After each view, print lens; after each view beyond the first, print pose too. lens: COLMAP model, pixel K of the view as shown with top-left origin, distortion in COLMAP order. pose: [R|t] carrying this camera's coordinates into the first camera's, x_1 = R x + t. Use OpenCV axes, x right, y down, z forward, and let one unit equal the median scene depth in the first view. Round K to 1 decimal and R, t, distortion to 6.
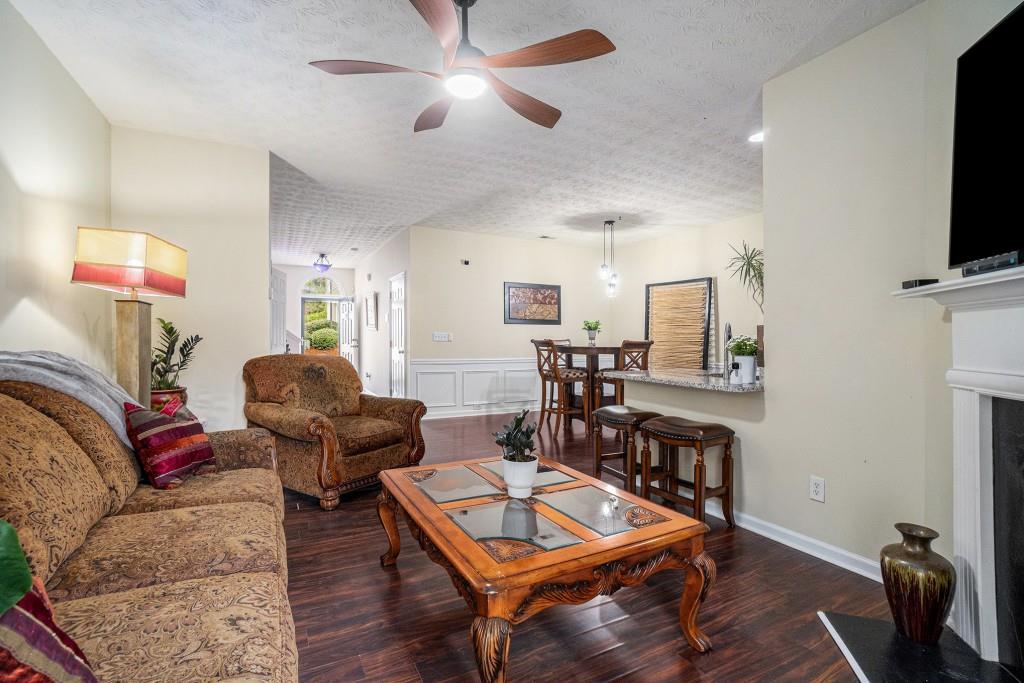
lens RADIAL K [[467.6, 0, 516.2], [0, 467.6, 341.7], [0, 0, 1]] dist [-0.029168, 0.008195]
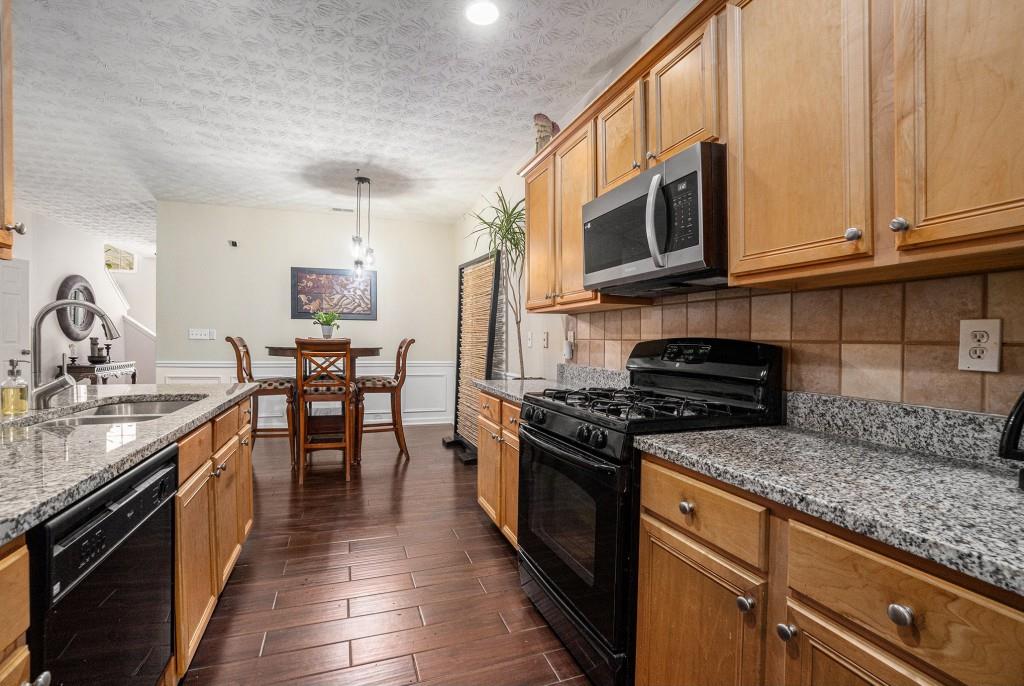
lens RADIAL K [[467.6, 0, 504.4], [0, 467.6, 342.3], [0, 0, 1]] dist [-0.029168, 0.008195]
pose [[0.983035, 0.009010, -0.183197, 0.577982], [-0.009725, 0.999948, -0.003004, 0.001975], [0.183160, 0.004735, 0.983072, 0.326796]]
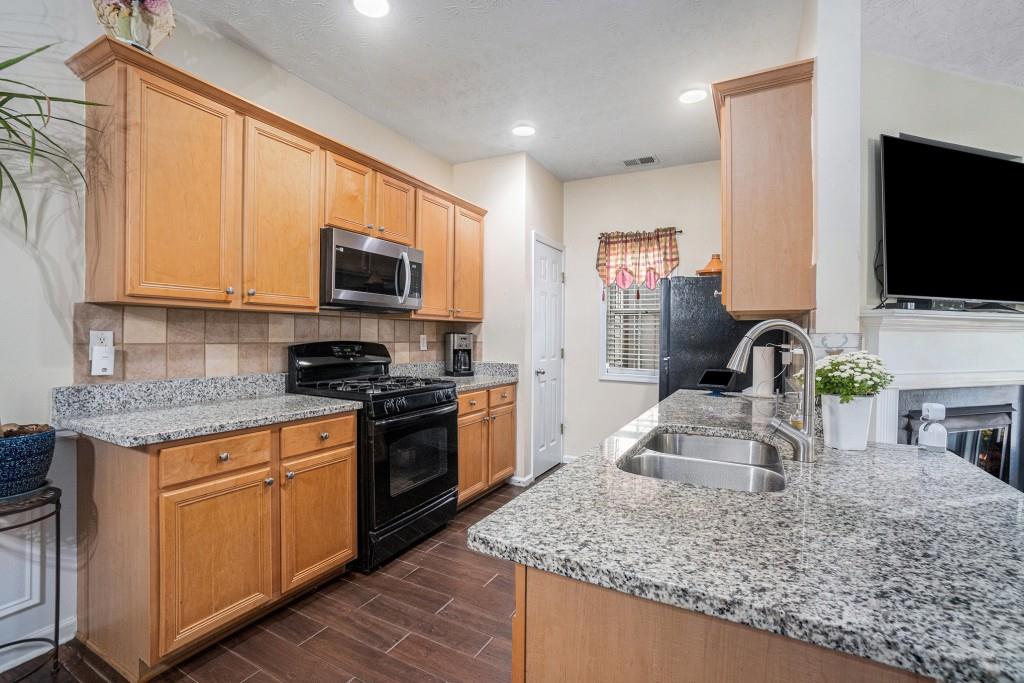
lens RADIAL K [[467.6, 0, 512.1], [0, 467.6, 341.4], [0, 0, 1]] dist [-0.029168, 0.008195]
pose [[-0.536557, -0.032169, 0.843251, 0.135714], [-0.019760, 0.999478, 0.025555, -0.018998], [-0.843633, -0.002951, -0.536912, 0.782990]]
